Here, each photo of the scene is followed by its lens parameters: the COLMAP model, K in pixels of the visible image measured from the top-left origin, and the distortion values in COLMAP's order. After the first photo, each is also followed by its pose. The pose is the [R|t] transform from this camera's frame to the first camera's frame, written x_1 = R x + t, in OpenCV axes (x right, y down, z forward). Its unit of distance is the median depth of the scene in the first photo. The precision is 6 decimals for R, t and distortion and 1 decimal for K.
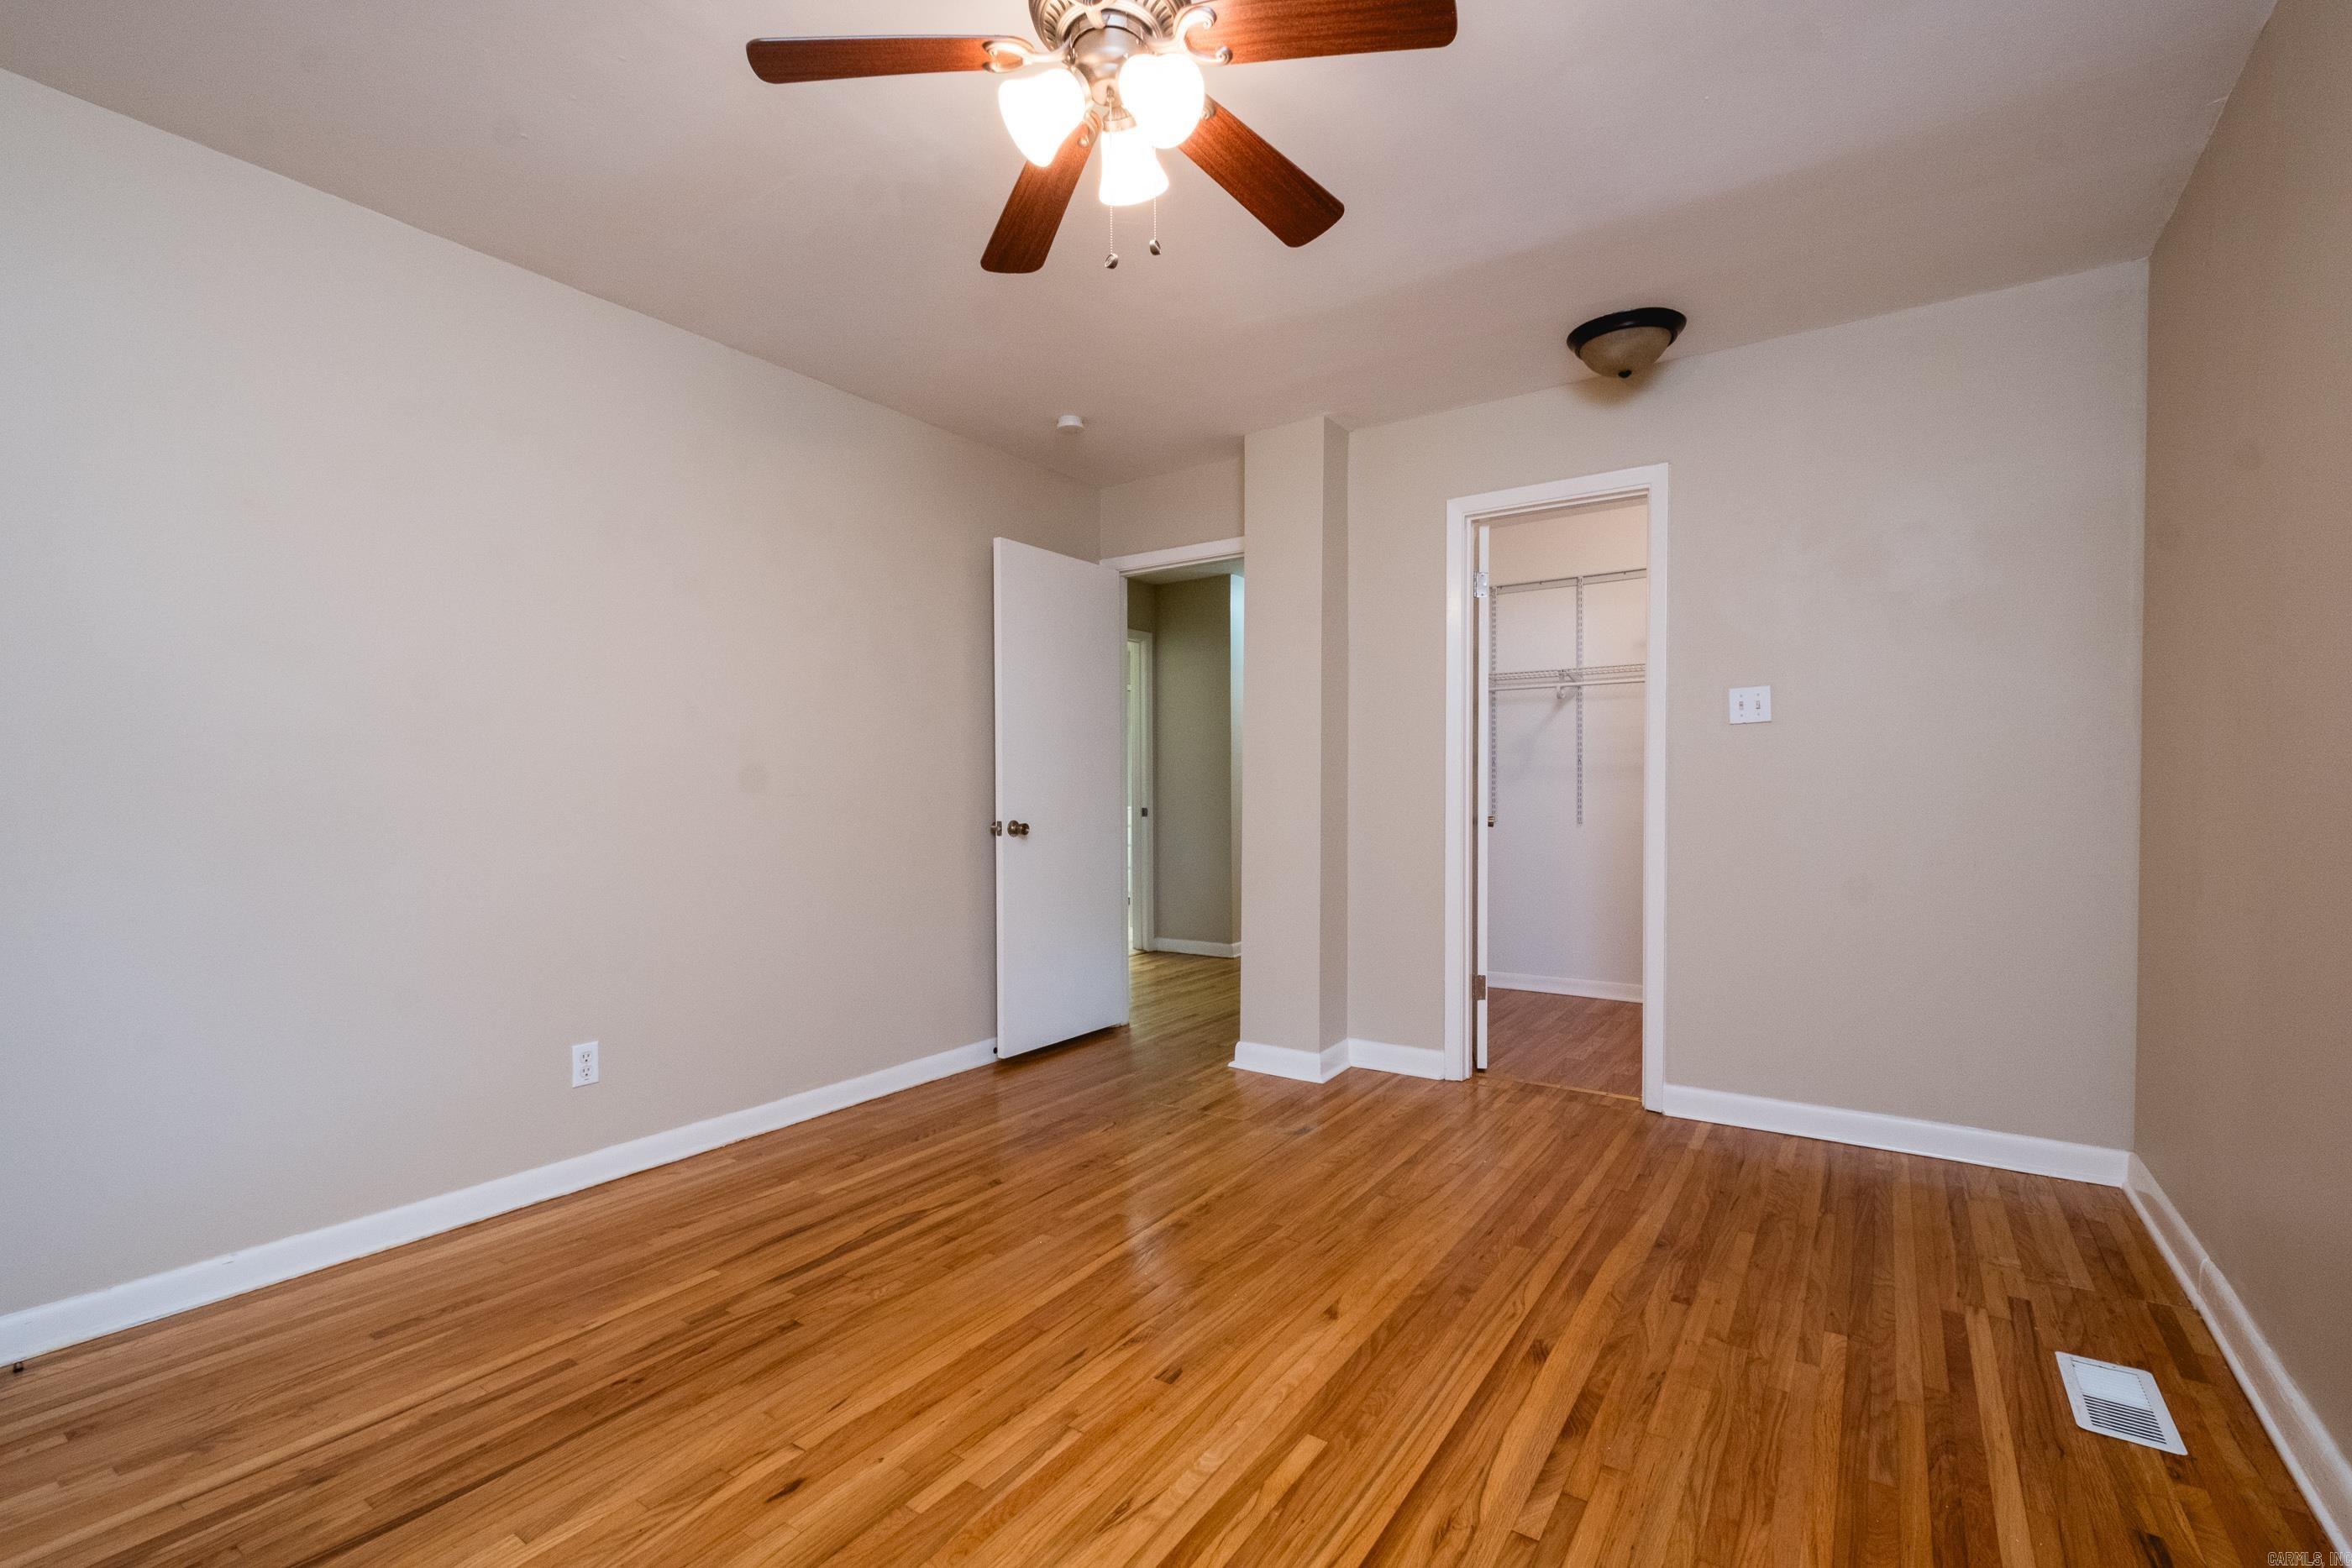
lens RADIAL K [[1033.6, 0, 1170.8], [0, 1033.6, 790.9], [0, 0, 1]] dist [-0.001607, -0.000571]
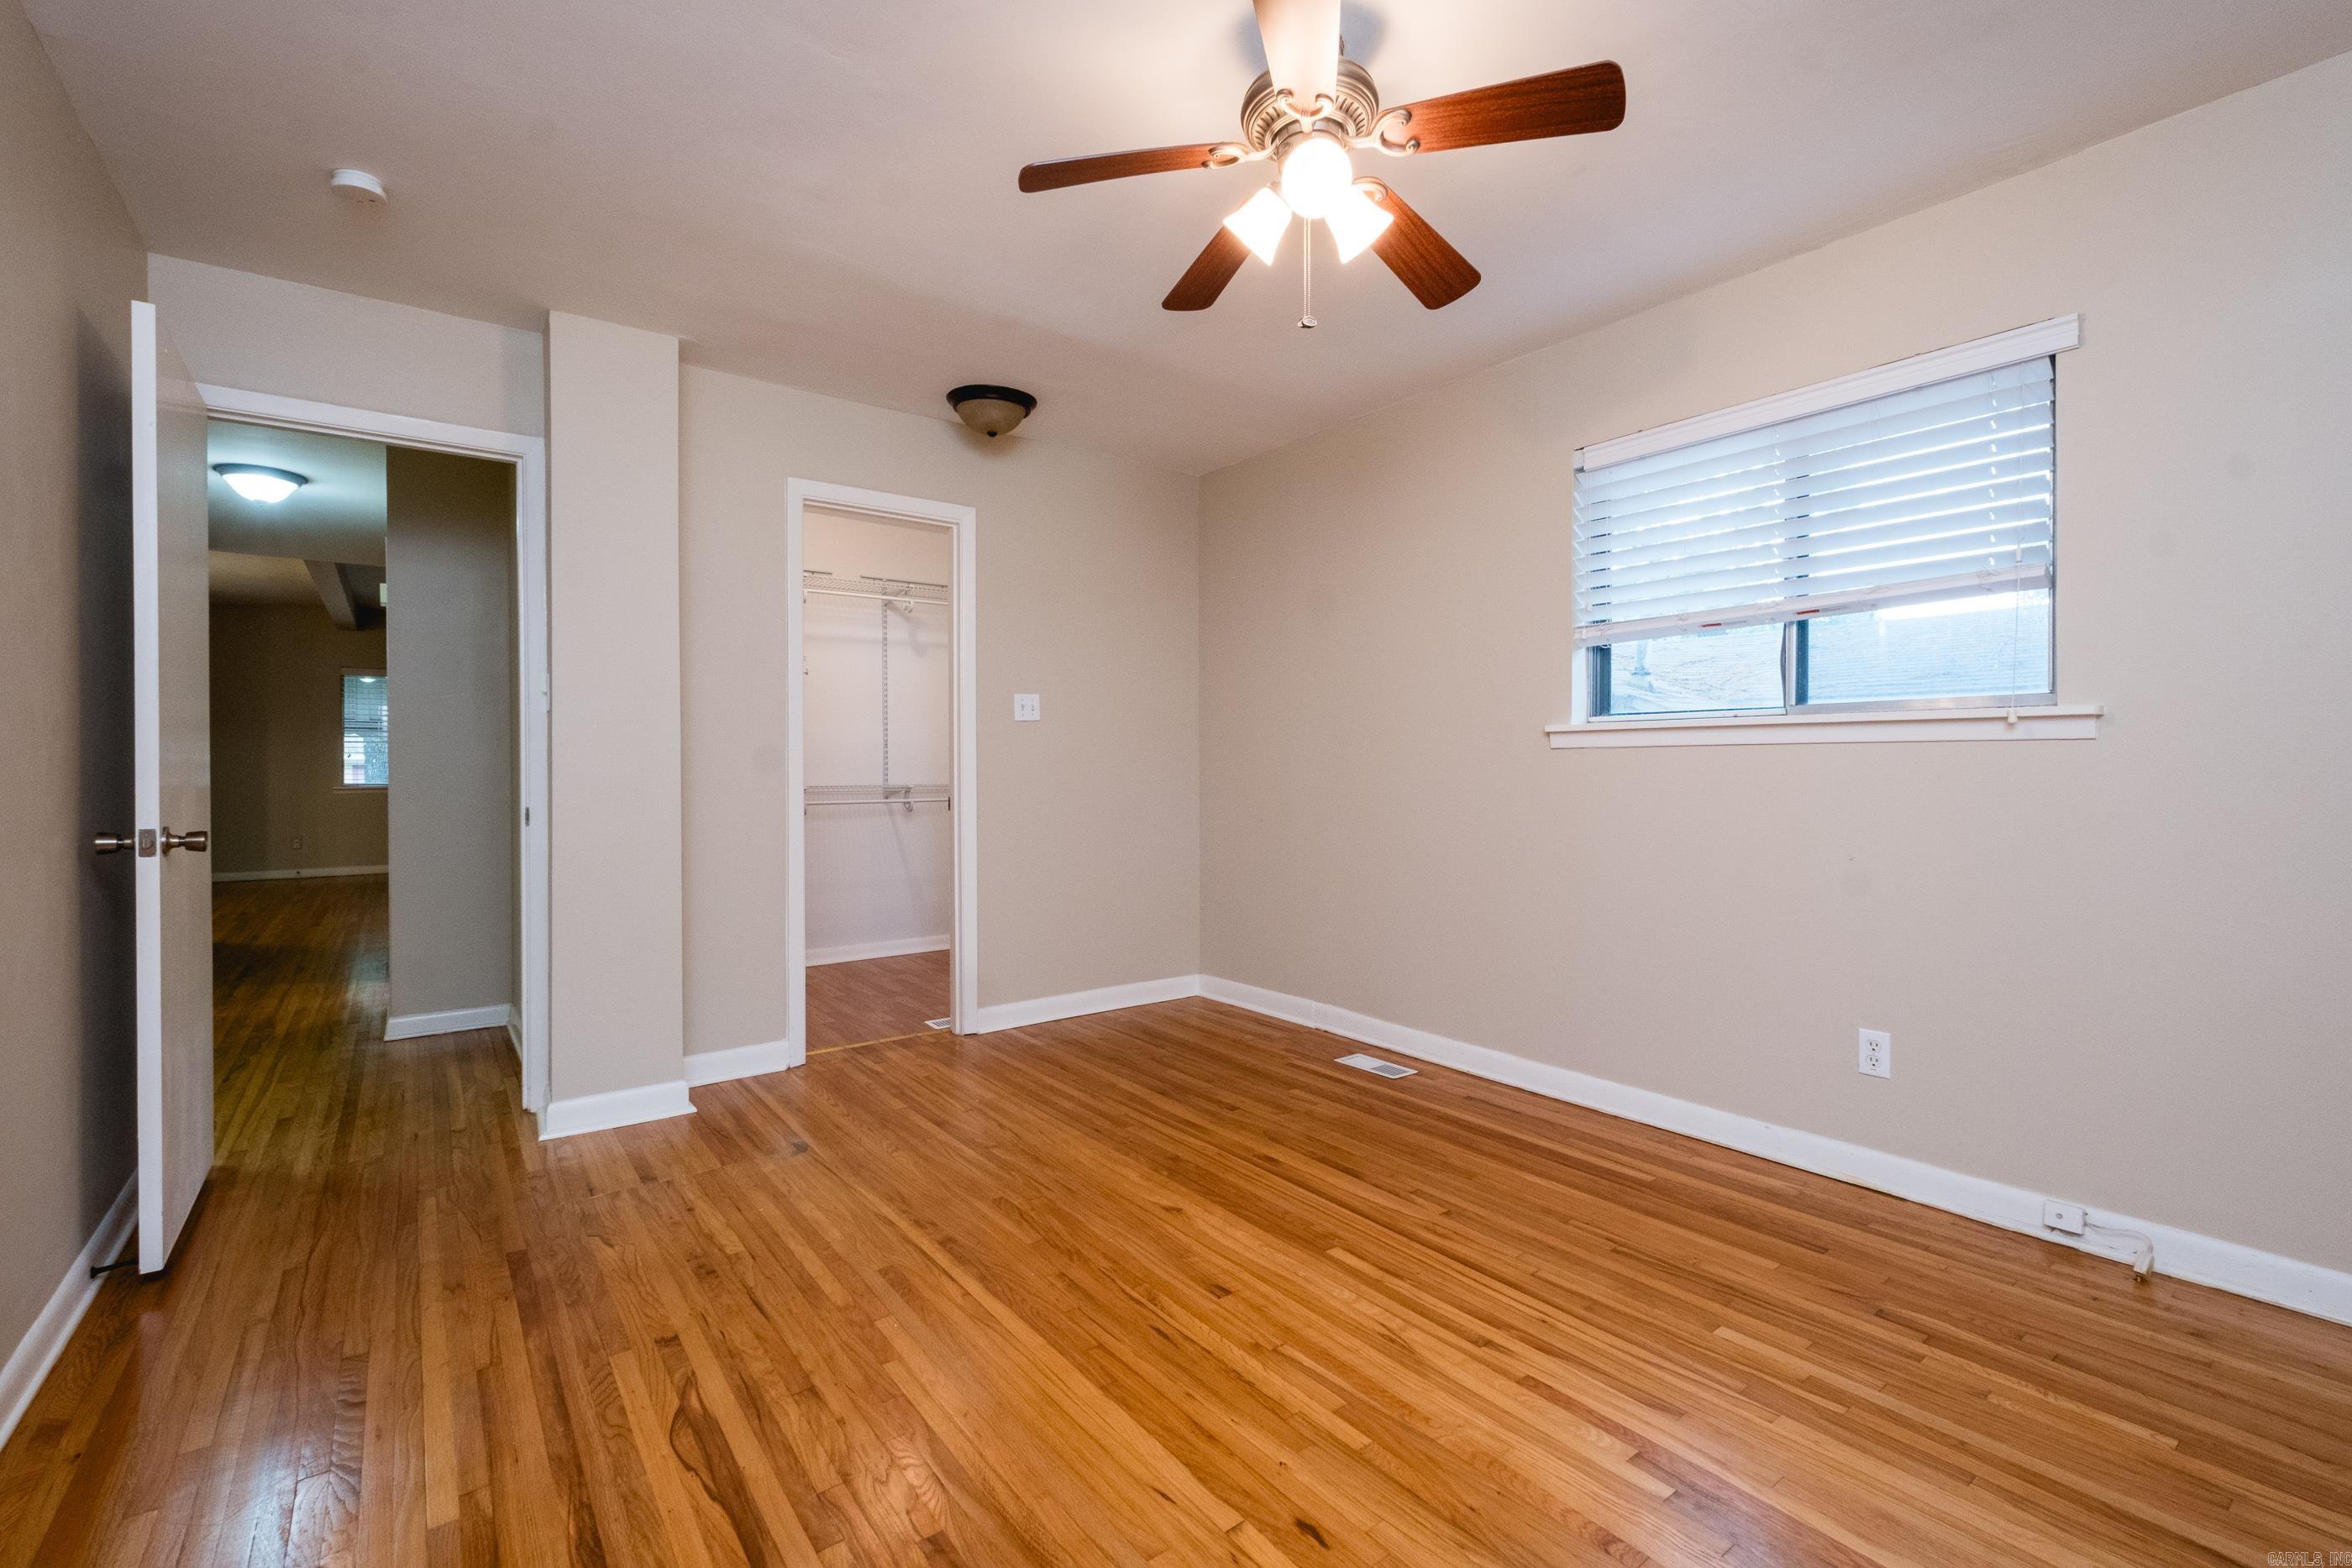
lens RADIAL K [[1012.1, 0, 1176.5], [0, 1012.1, 773.8], [0, 0, 1]] dist [0.004938, -0.000208]
pose [[0.316386, -0.004570, 0.948620, -0.797518], [0.006663, 0.999974, 0.002595, 0.000960], [-0.948607, 0.005500, 0.316408, 0.523572]]
